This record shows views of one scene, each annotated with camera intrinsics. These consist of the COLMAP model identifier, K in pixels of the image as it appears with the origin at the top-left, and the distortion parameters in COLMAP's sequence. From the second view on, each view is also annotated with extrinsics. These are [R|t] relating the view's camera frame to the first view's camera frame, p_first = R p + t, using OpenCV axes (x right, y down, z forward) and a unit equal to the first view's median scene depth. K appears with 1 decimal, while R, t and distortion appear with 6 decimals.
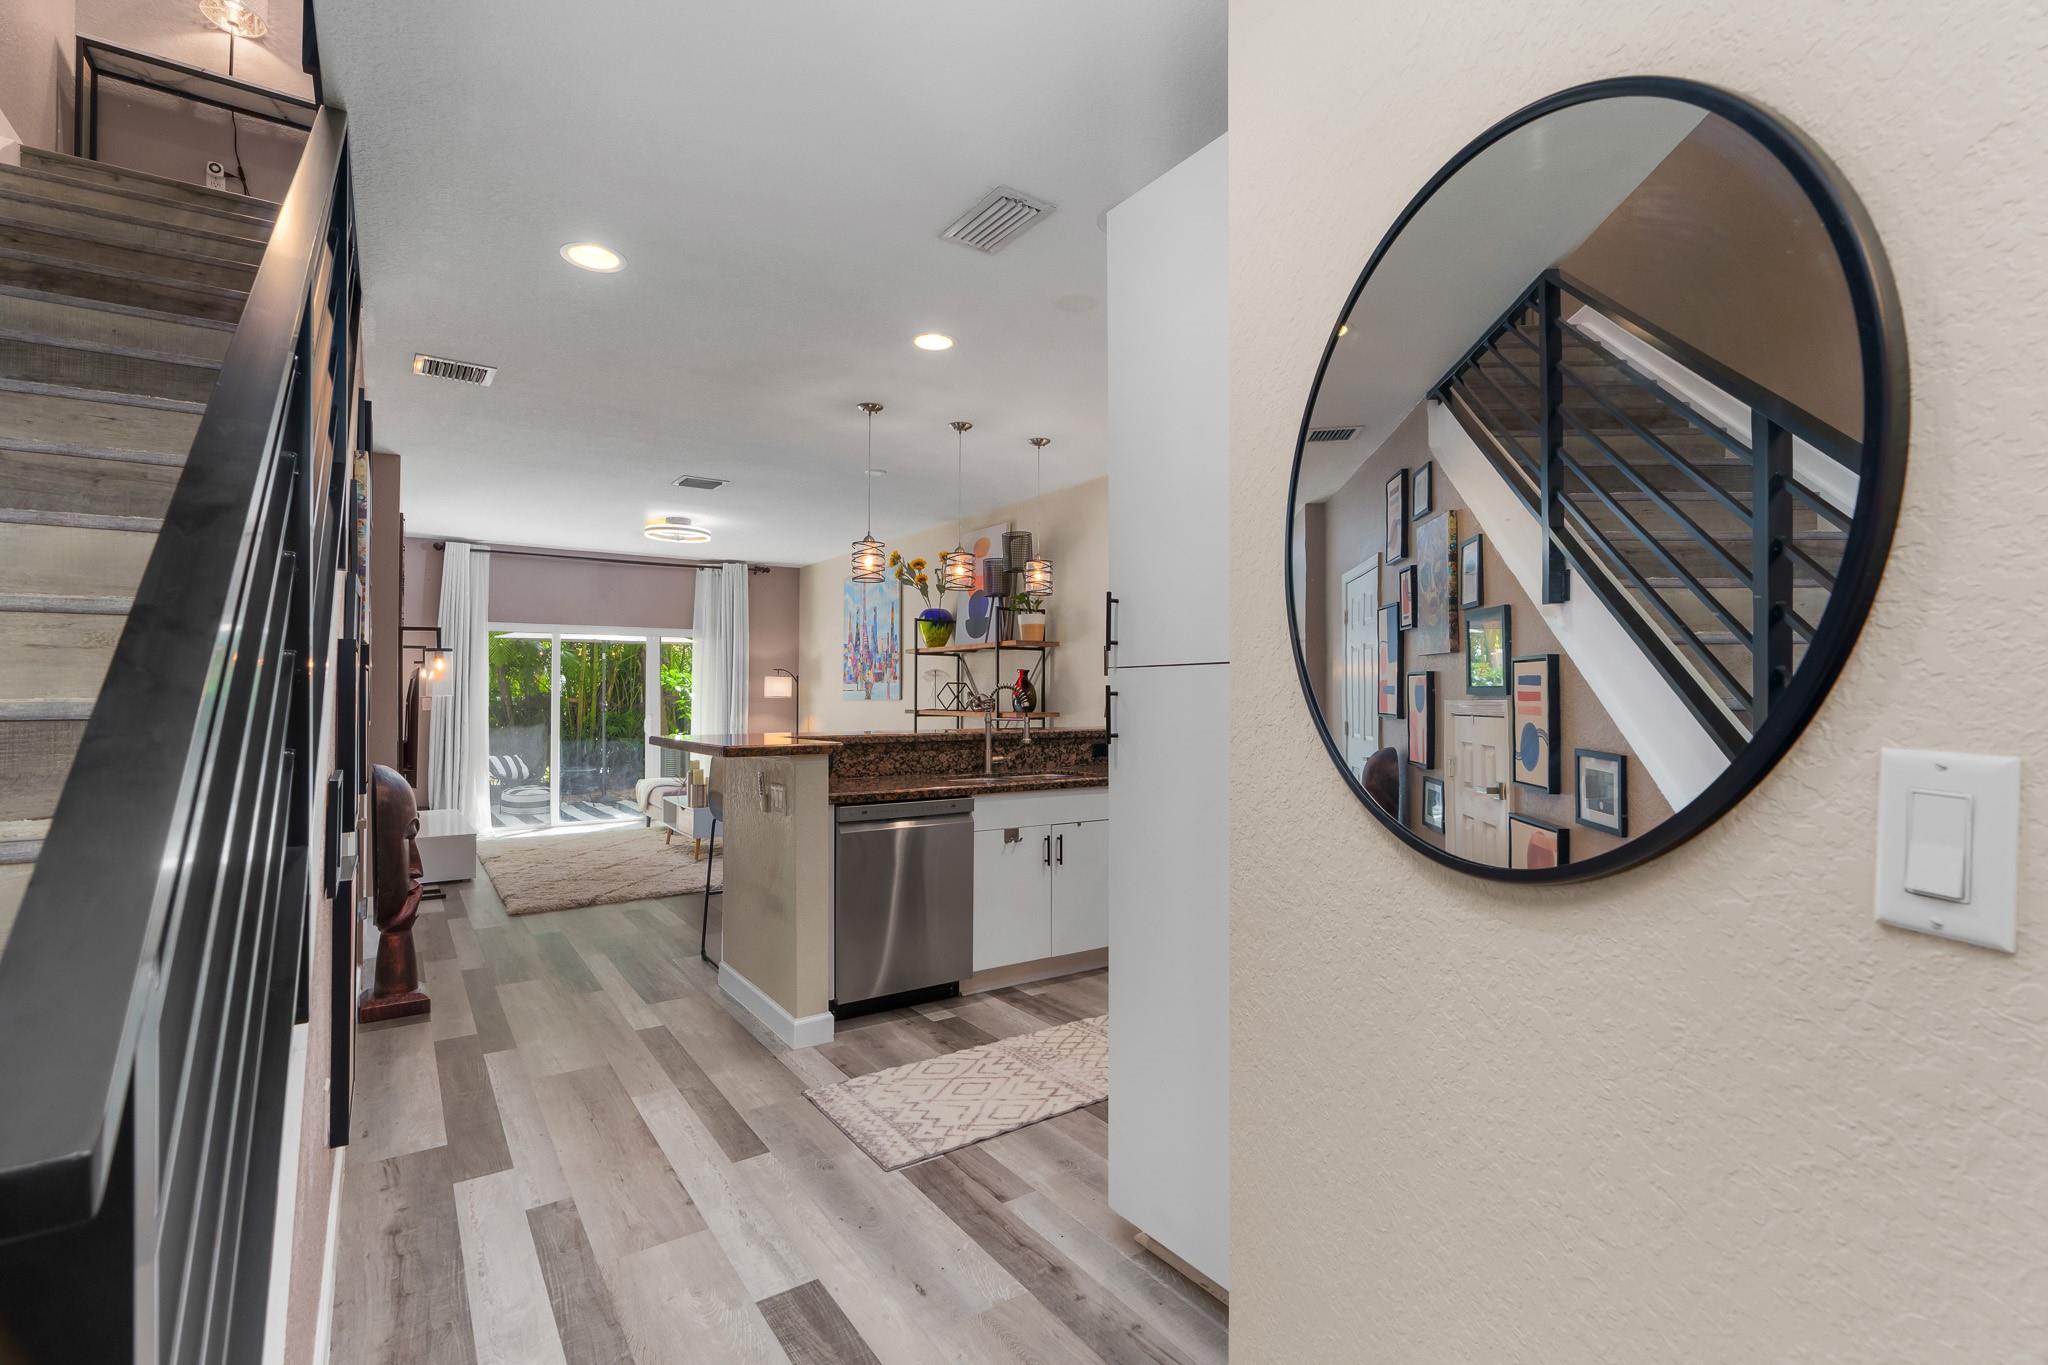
lens RADIAL K [[921.0, 0, 1024.0], [0, 921.0, 682.5], [0, 0, 1]] dist [-0.010845, 0.005030]
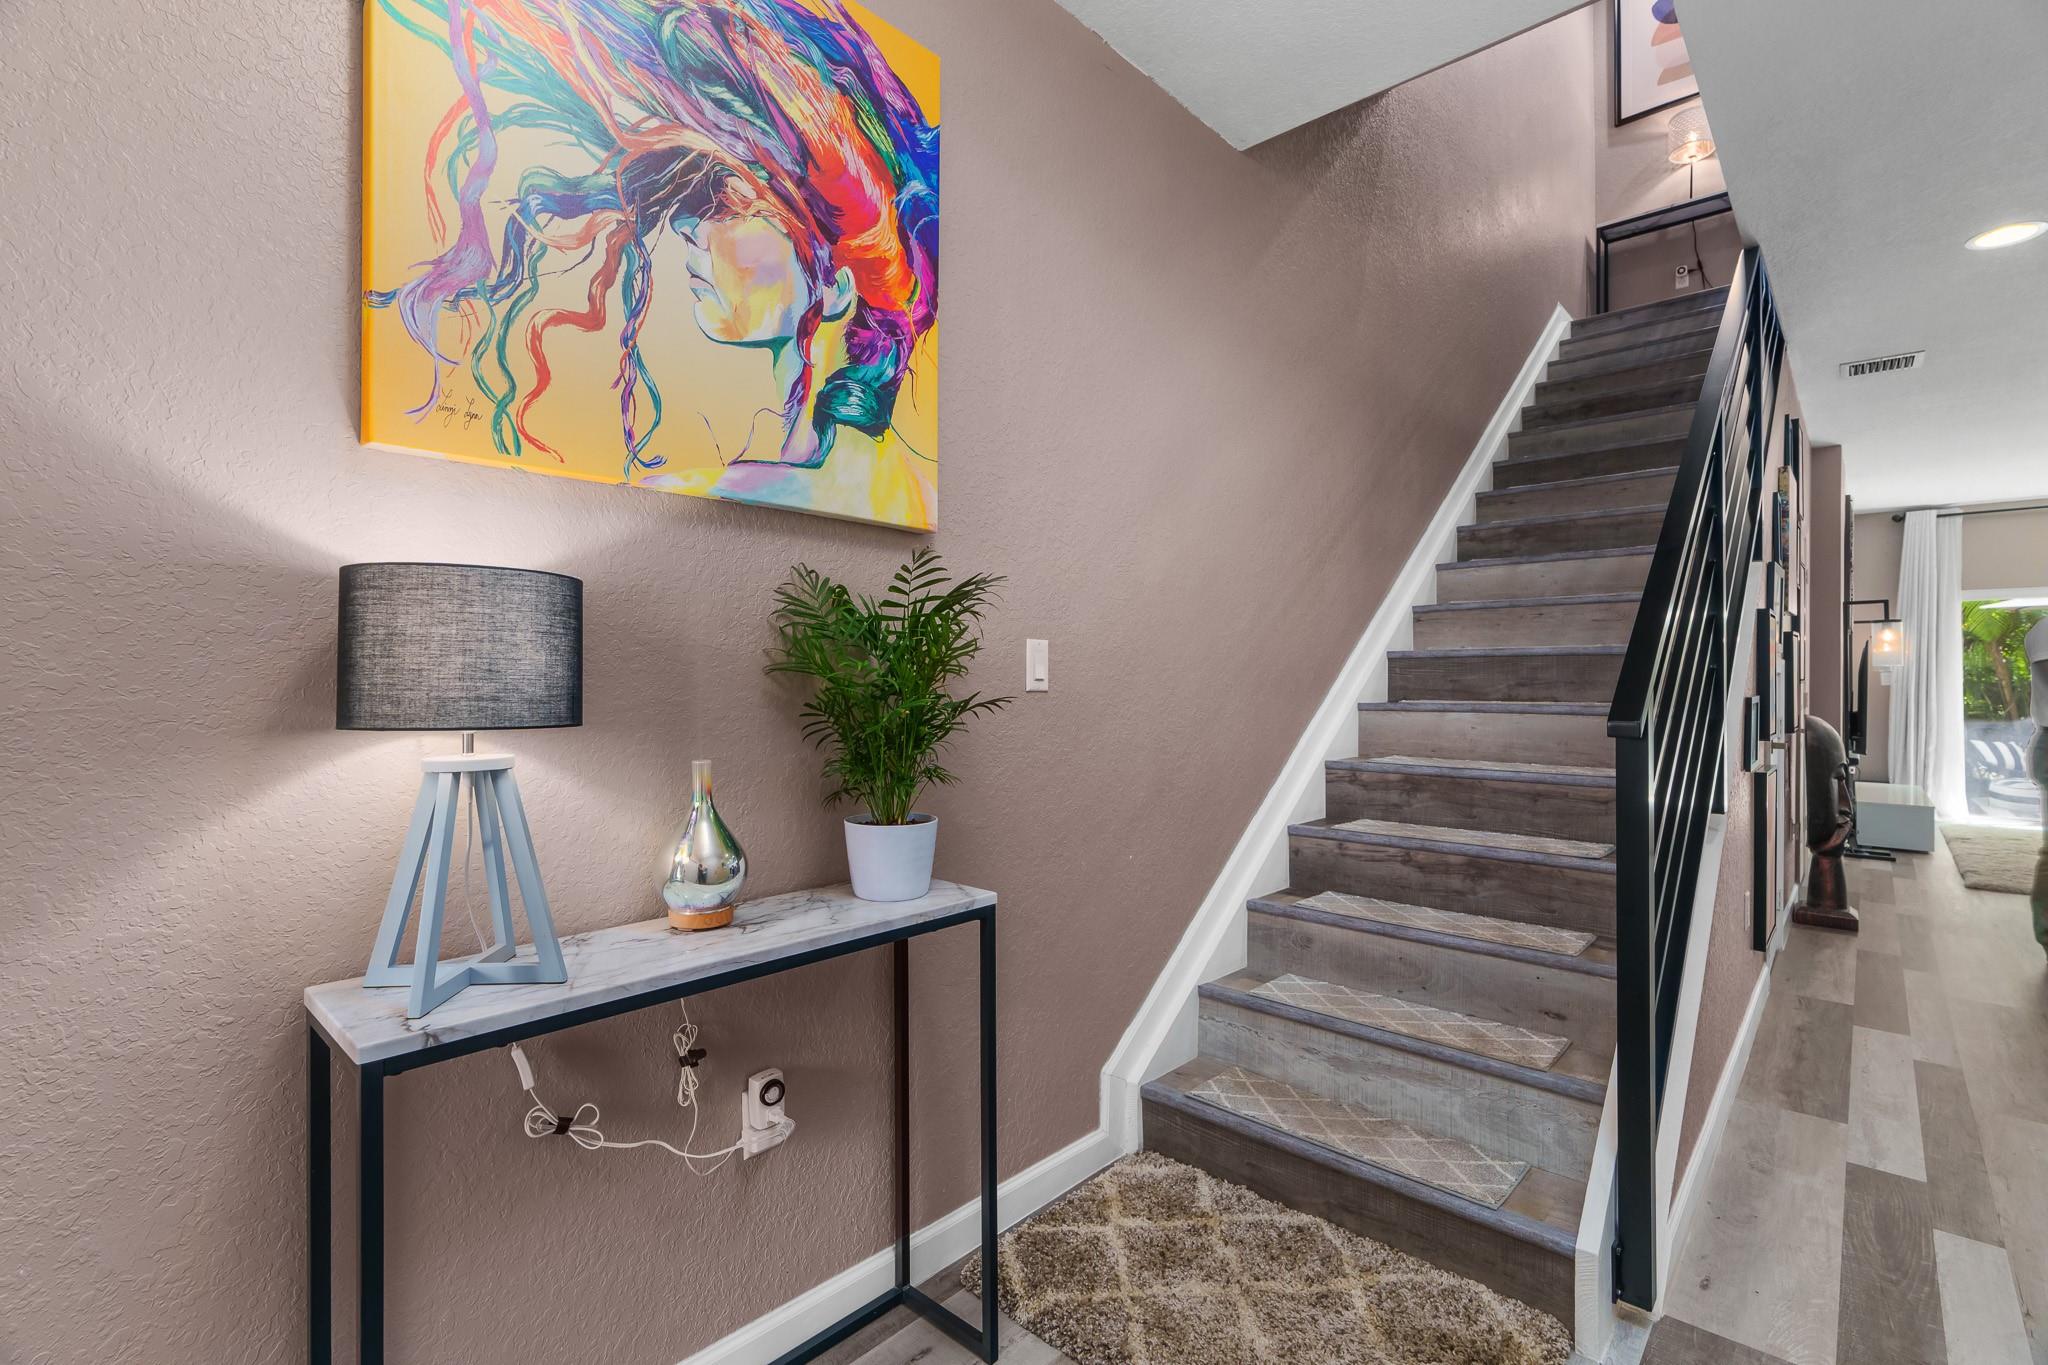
lens RADIAL K [[925.4, 0, 1026.2], [0, 925.4, 672.4], [0, 0, 1]] dist [-0.006475, 0.001790]
pose [[0.219652, -0.006484, -0.975557, 0.259133], [0.007609, 0.999959, -0.004933, 0.031425], [0.975549, -0.006340, 0.219692, -0.278082]]
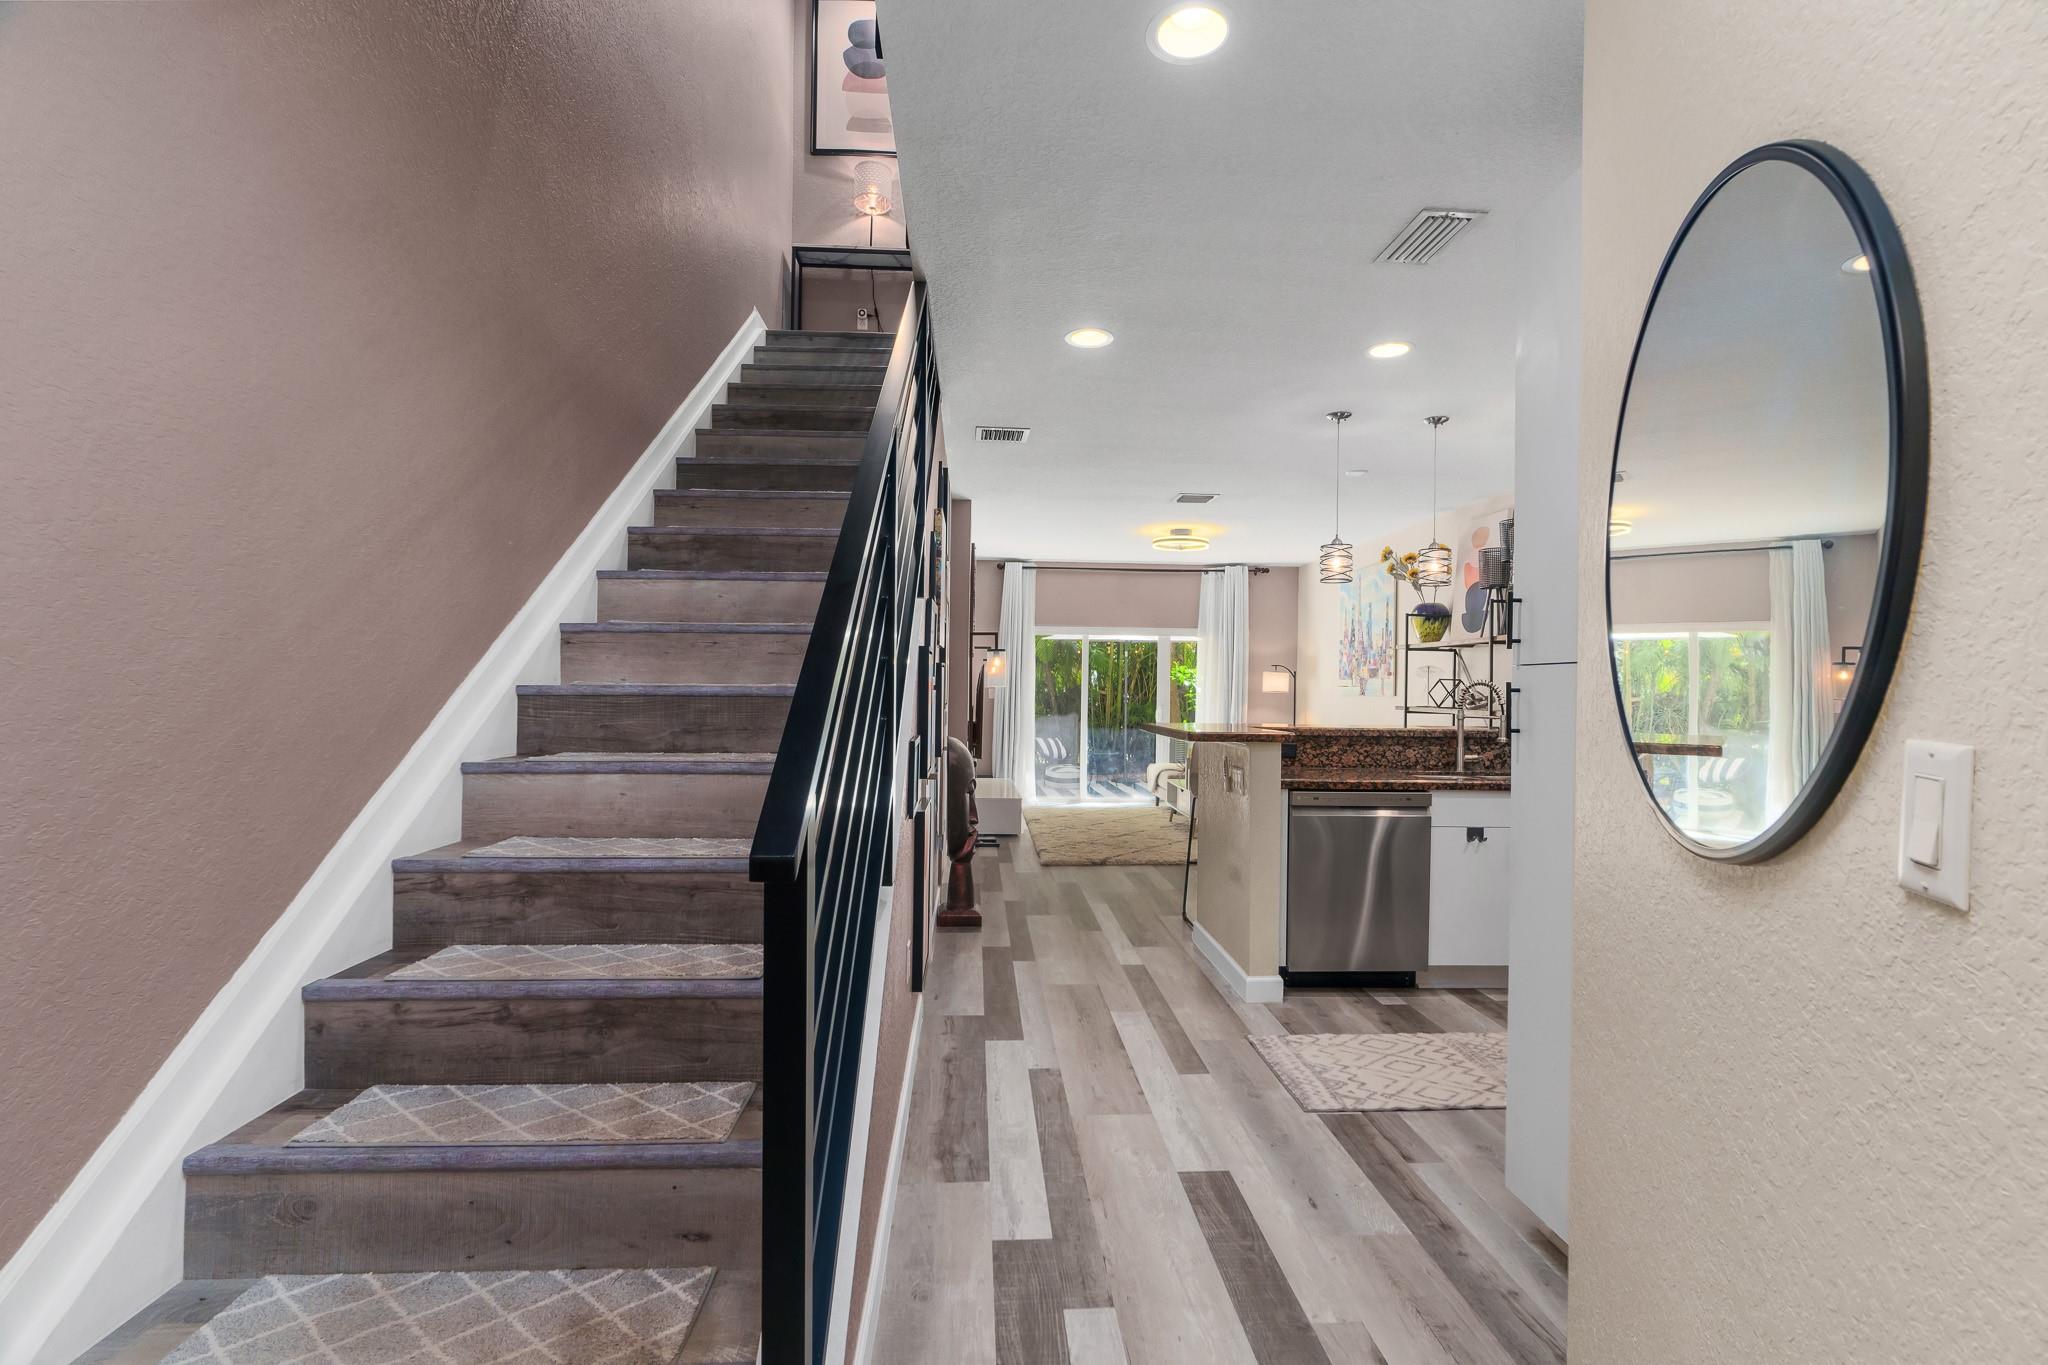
lens RADIAL K [[921.0, 0, 1024.0], [0, 921.0, 682.5], [0, 0, 1]] dist [-0.010845, 0.005030]
pose [[0.851113, 0.008745, -0.524909, 0.097272], [-0.006136, 0.999959, 0.006709, -0.000180], [0.524946, -0.002489, 0.851132, -0.095029]]
